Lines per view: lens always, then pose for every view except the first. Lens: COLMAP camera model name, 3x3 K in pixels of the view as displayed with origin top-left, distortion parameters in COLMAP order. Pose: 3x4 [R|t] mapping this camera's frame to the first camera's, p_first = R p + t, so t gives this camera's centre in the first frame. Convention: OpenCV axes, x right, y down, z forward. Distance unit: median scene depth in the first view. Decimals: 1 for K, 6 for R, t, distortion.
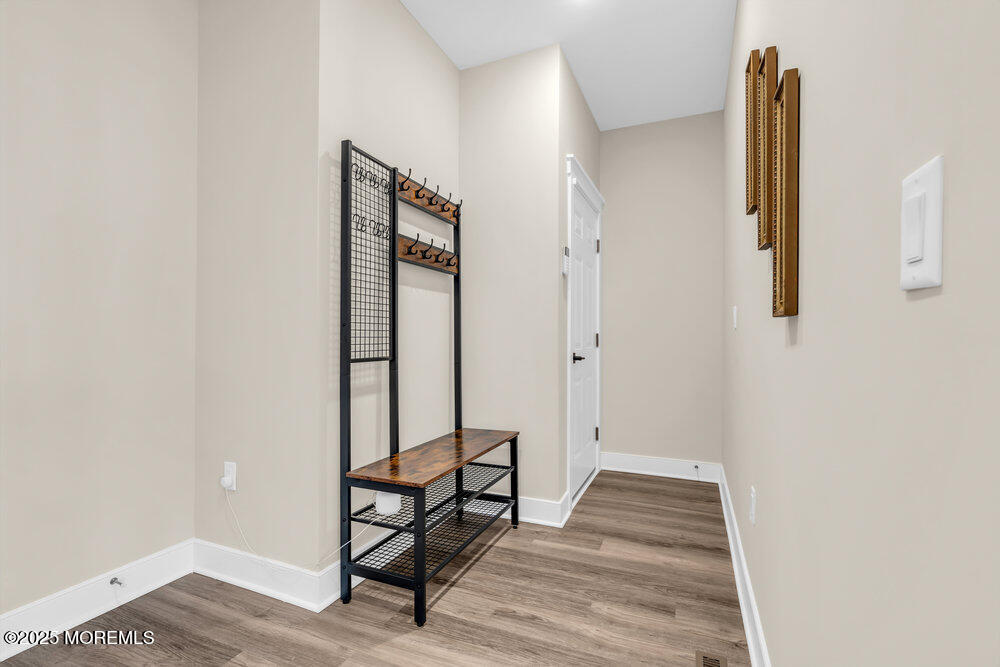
lens RADIAL K [[447.7, 0, 502.3], [0, 447.7, 334.5], [0, 0, 1]] dist [-0.006075, 0.001105]
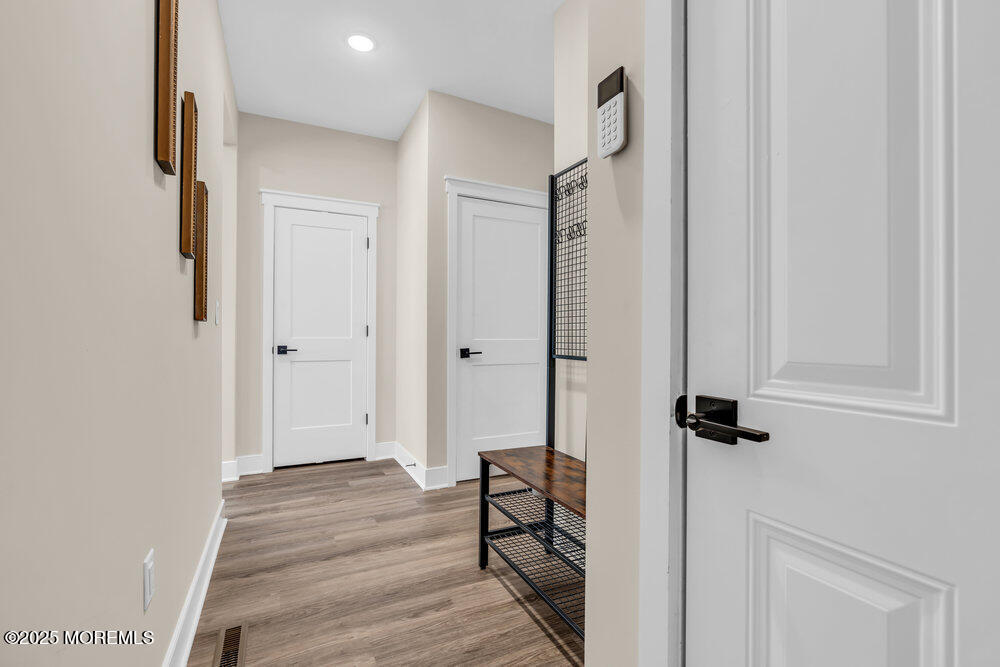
lens RADIAL K [[447.7, 0, 502.3], [0, 447.7, 334.5], [0, 0, 1]] dist [-0.006075, 0.001105]
pose [[-0.647522, -0.009242, -0.761990, 0.651007], [-0.004697, 0.999956, -0.008137, 0.011389], [0.762032, -0.001690, -0.647537, 1.640304]]
